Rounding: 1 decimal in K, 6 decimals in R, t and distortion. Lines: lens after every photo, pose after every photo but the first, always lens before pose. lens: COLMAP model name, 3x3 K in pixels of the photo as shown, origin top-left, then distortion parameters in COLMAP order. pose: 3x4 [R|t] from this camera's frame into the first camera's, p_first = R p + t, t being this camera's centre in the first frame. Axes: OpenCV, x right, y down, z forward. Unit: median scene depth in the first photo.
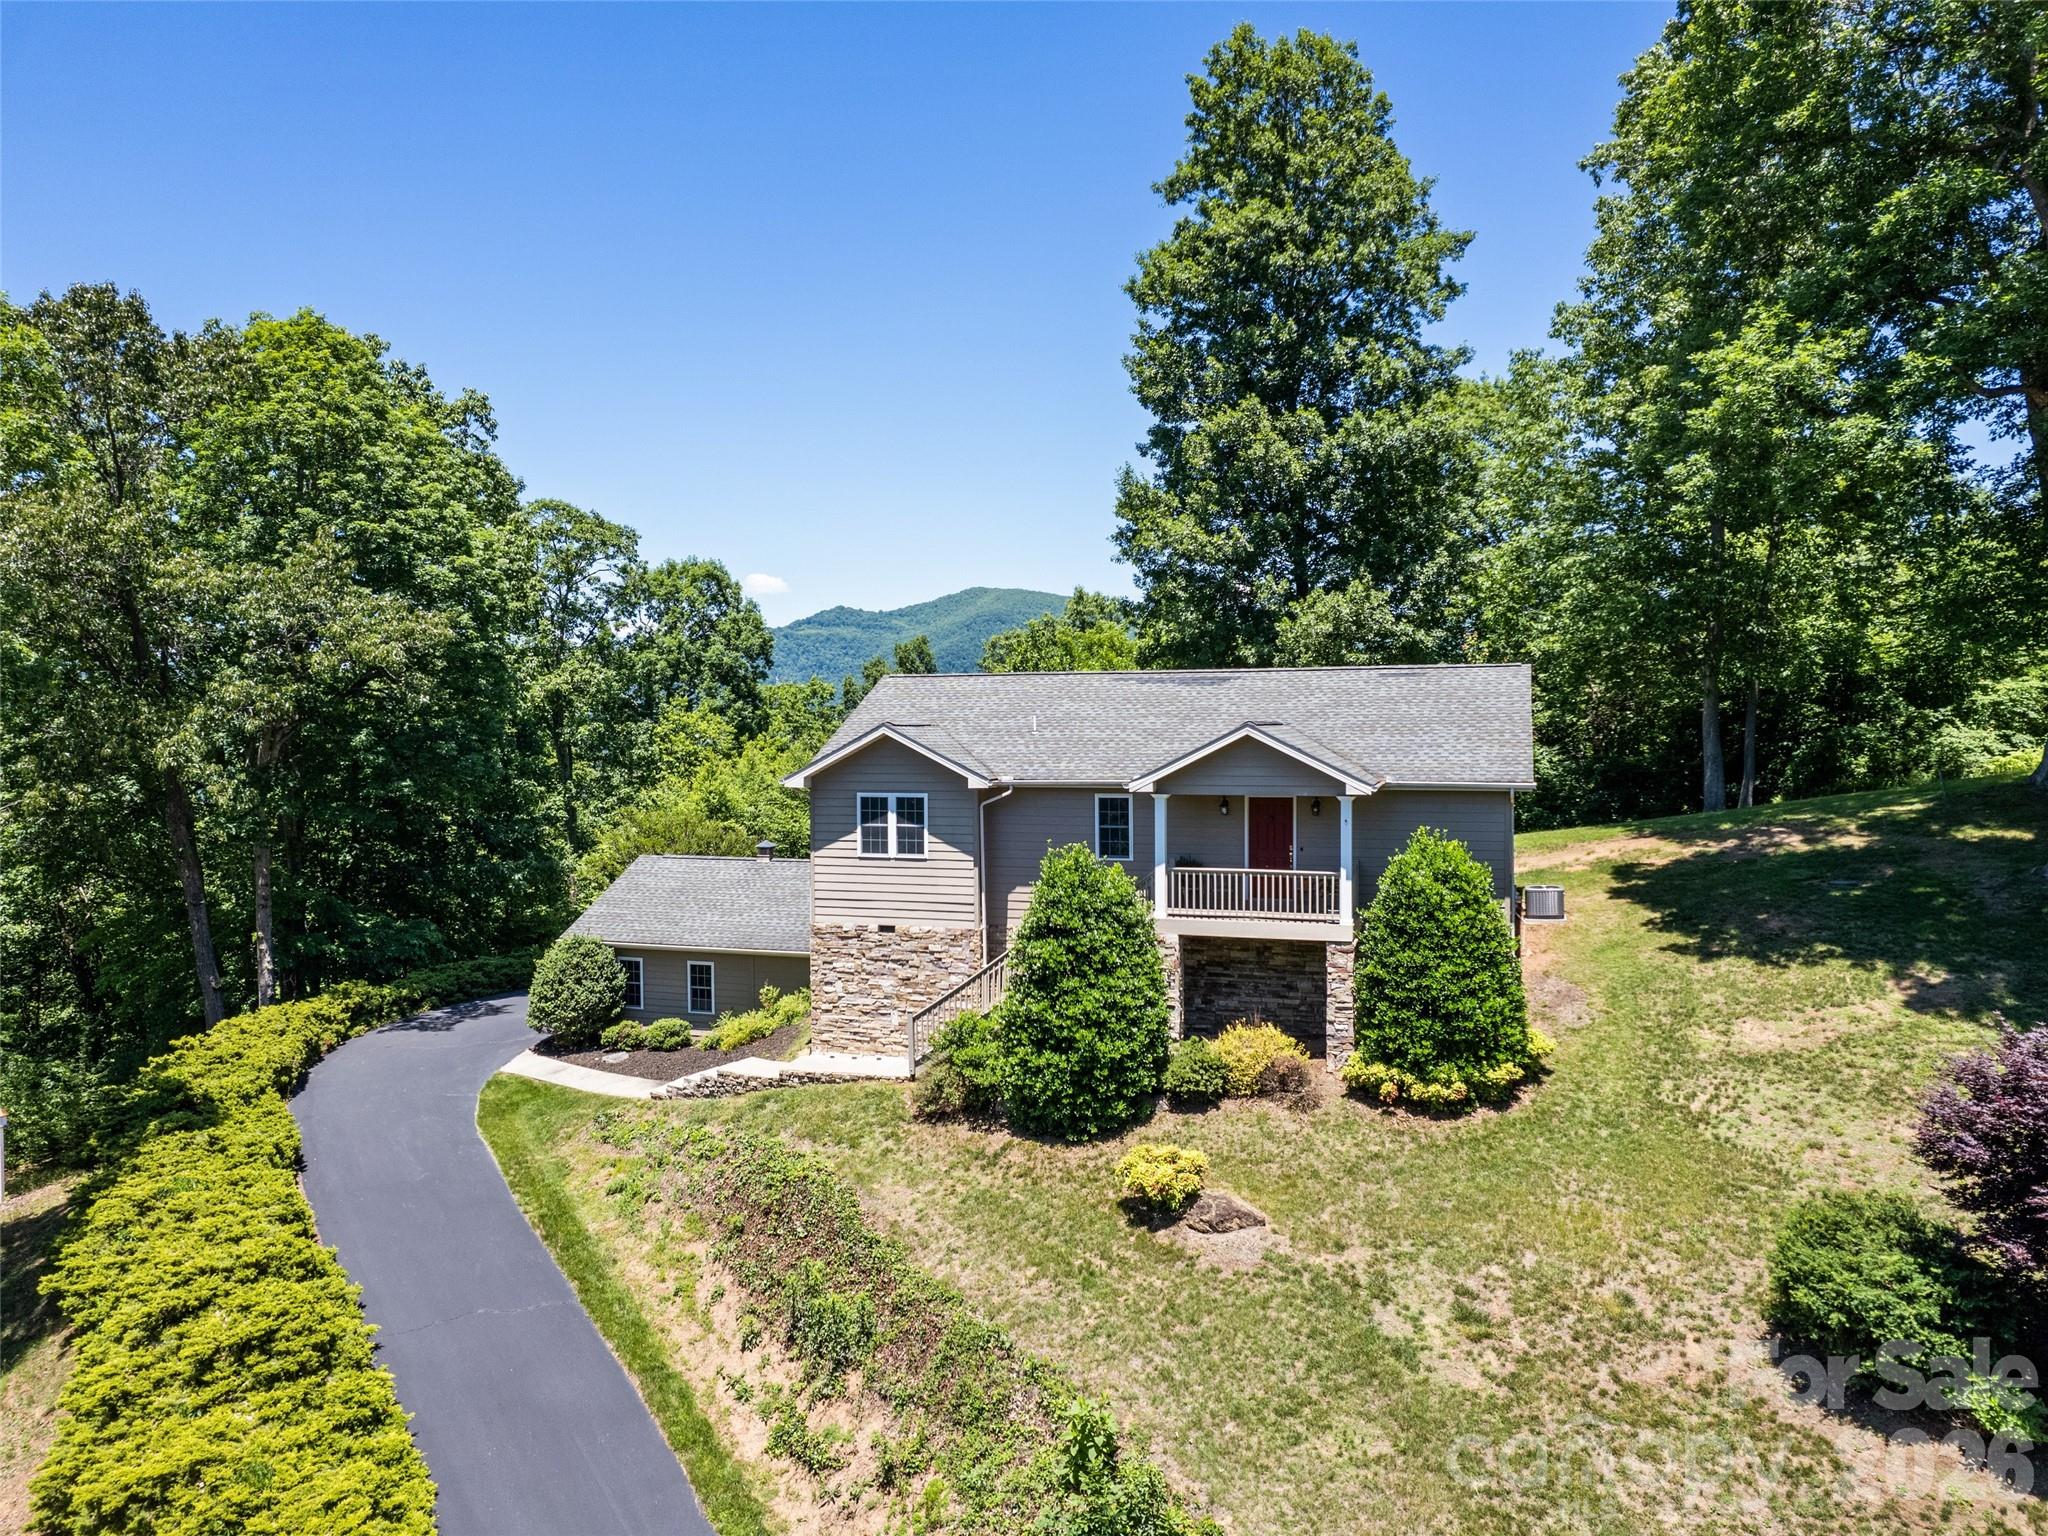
lens RADIAL K [[1484.4, 0, 1025.4], [0, 1484.4, 762.6], [0, 0, 1]] dist [-0.045495, 0.002090]
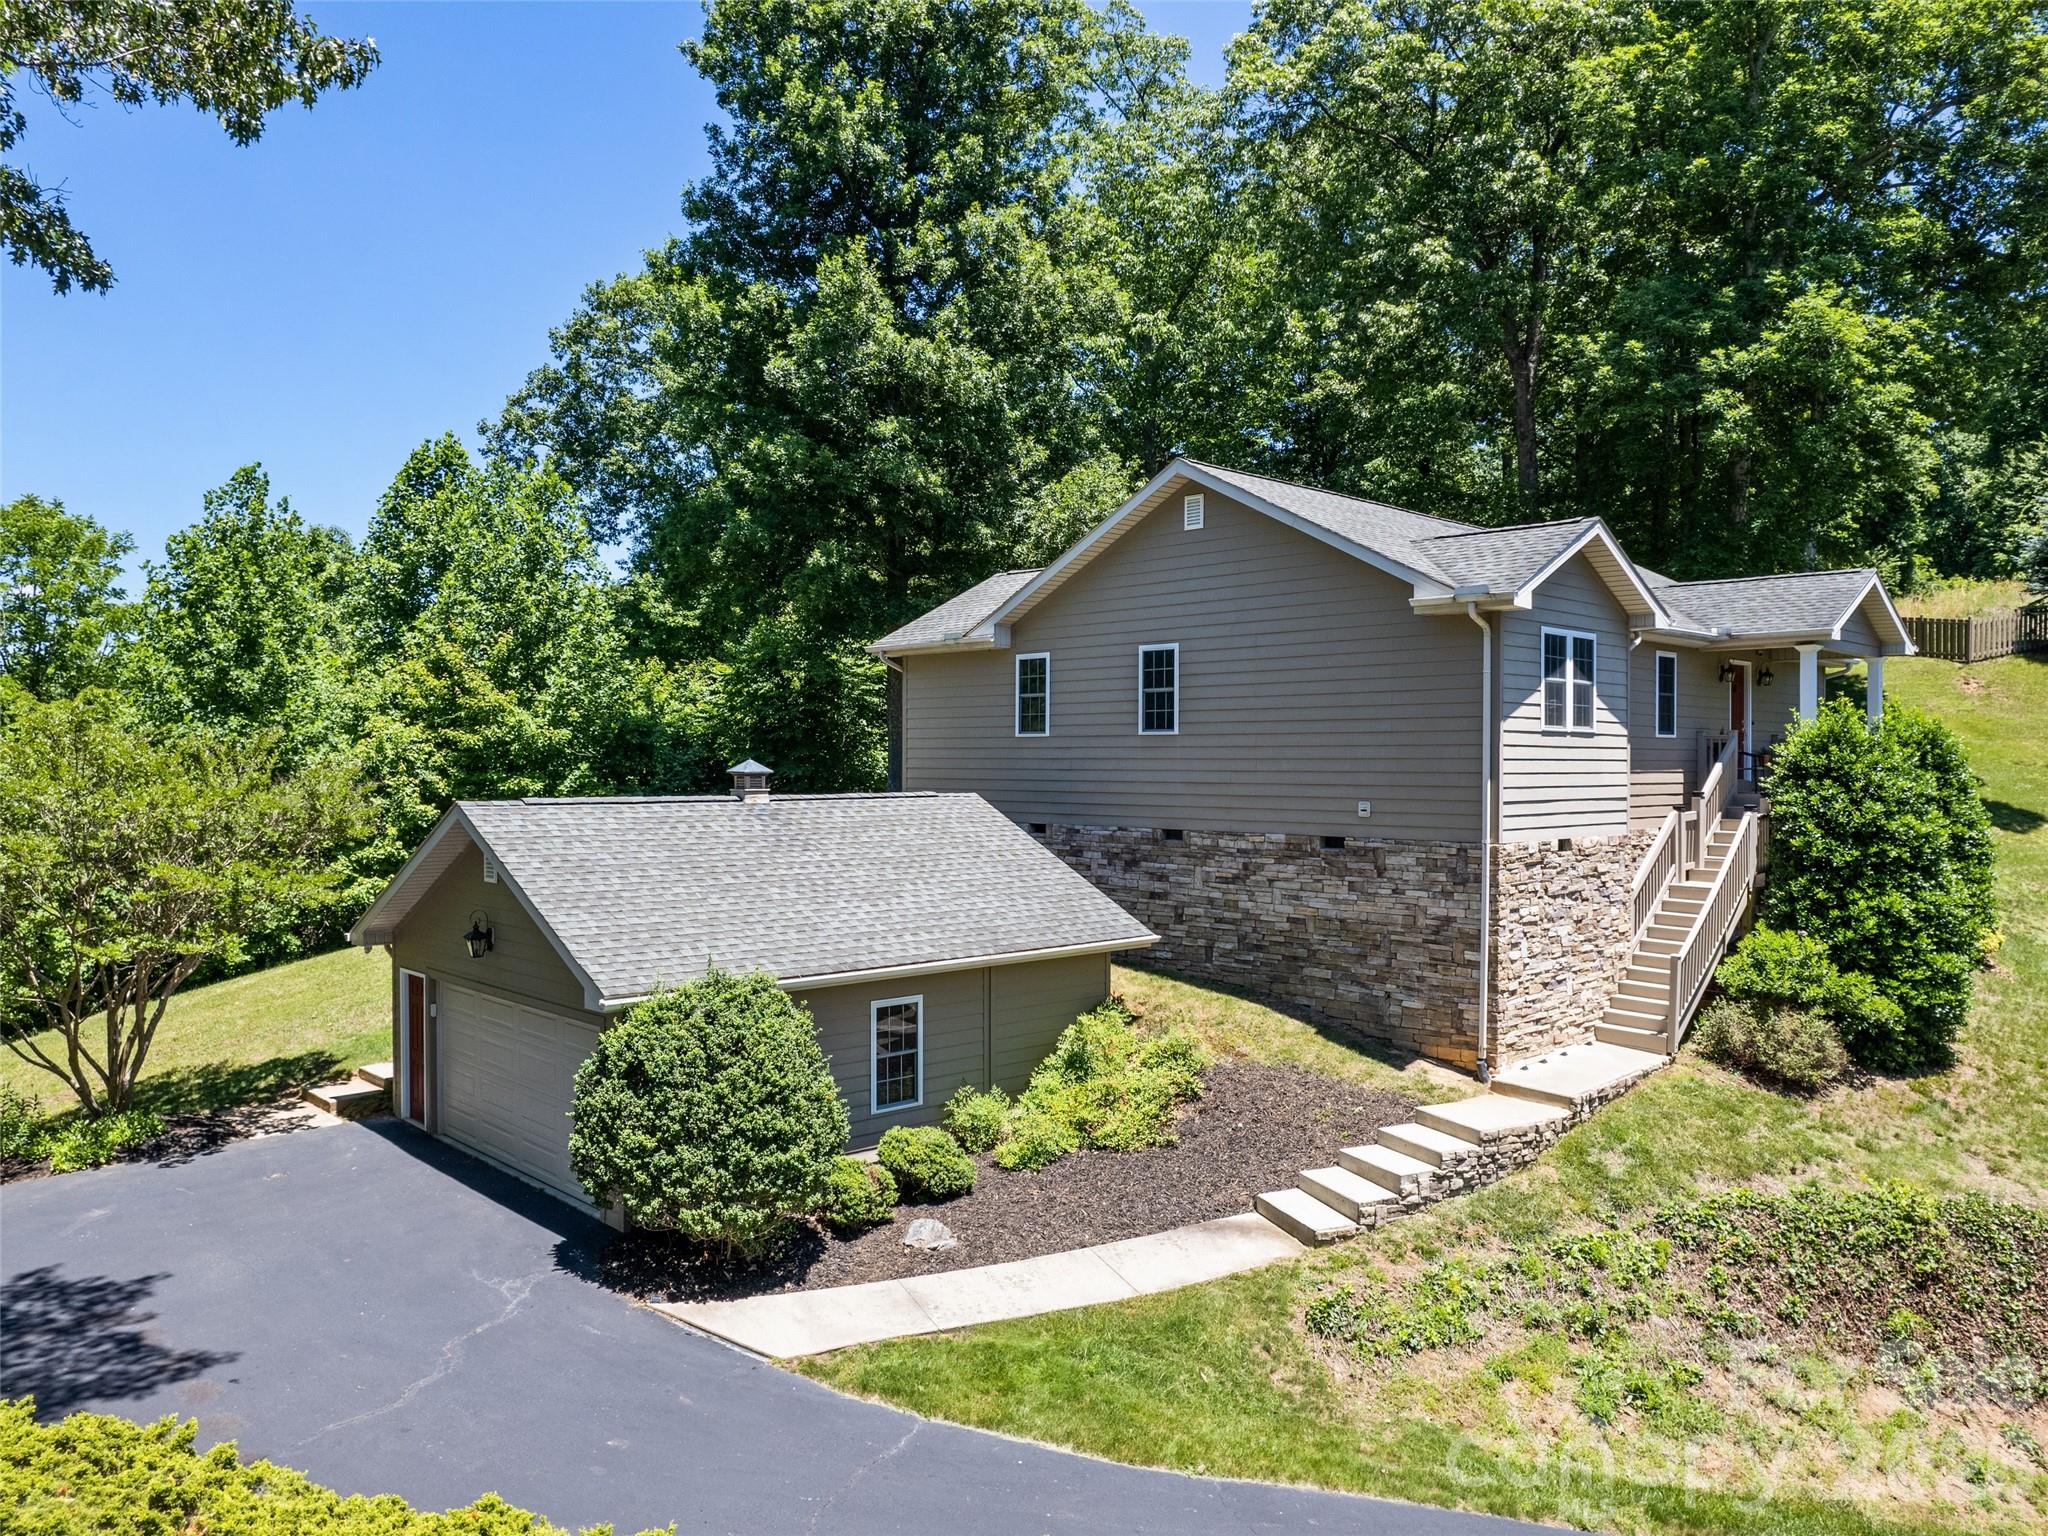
lens RADIAL K [[1484.4, 0, 1040.6], [0, 1484.4, 778.1], [0, 0, 1]] dist [-0.045495, 0.002090]
pose [[0.453185, -0.003039, 0.891411, -0.777485], [0.016387, 0.999854, -0.004922, 0.085607], [-0.891266, 0.016838, 0.453169, 0.940483]]
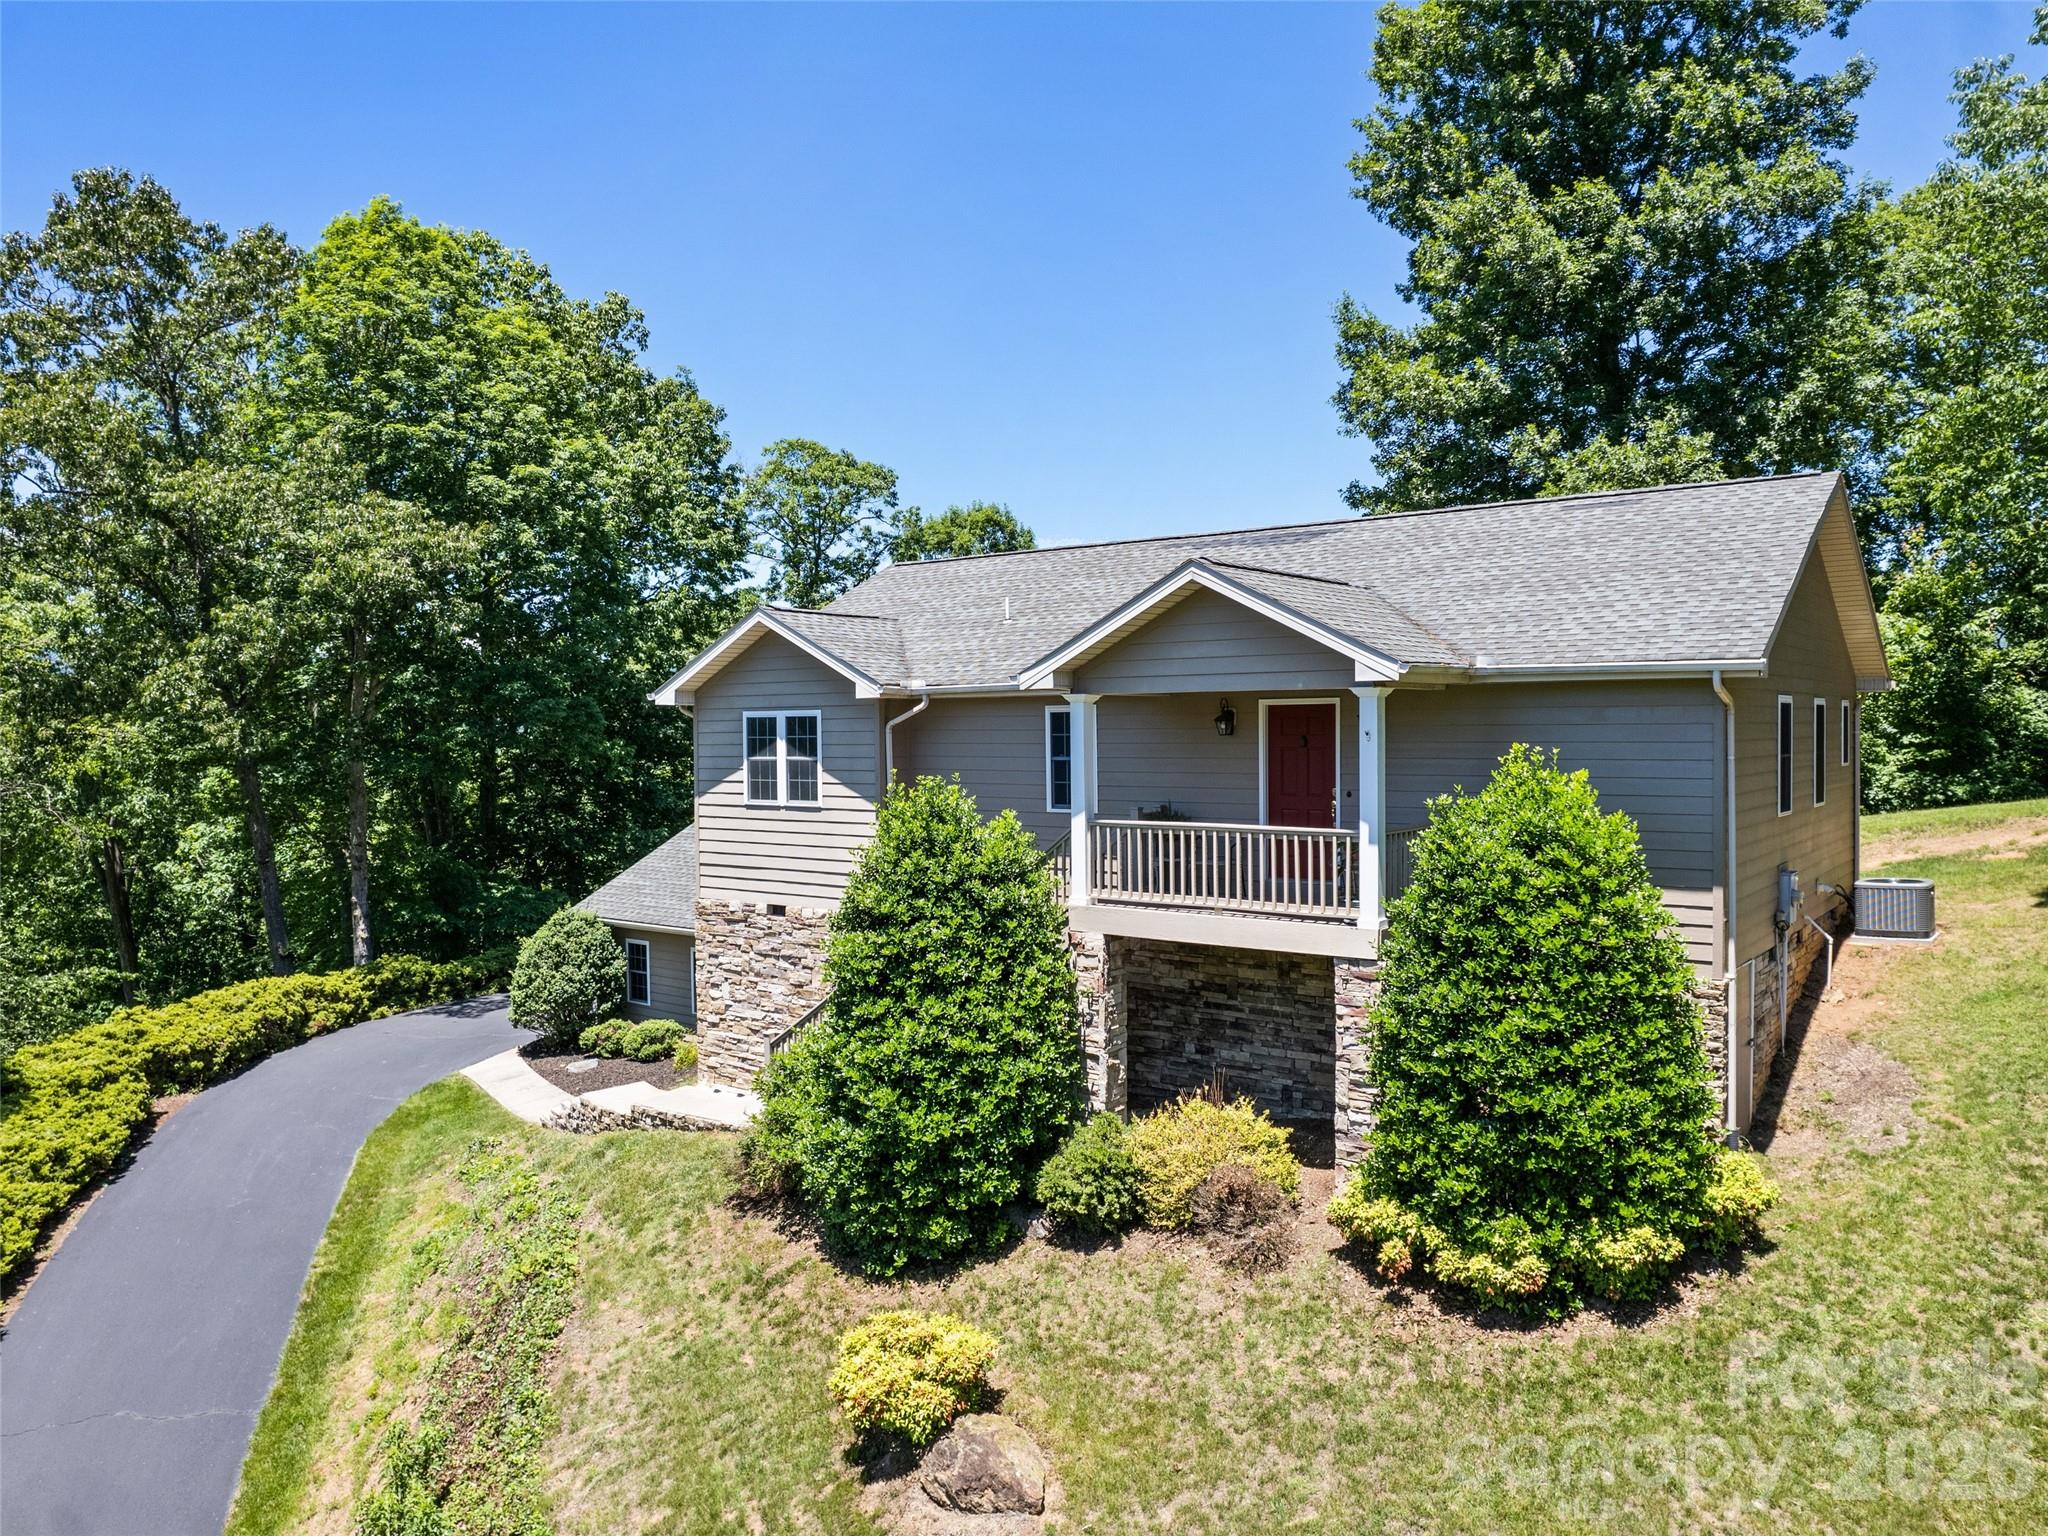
lens RADIAL K [[1484.4, 0, 1023.8], [0, 1484.4, 769.2], [0, 0, 1]] dist [-0.045495, 0.002090]
pose [[0.945319, 0.005314, -0.326105, 0.243261], [-0.003615, 0.999977, 0.005814, 0.044039], [0.326128, -0.004317, 0.945316, 0.403938]]
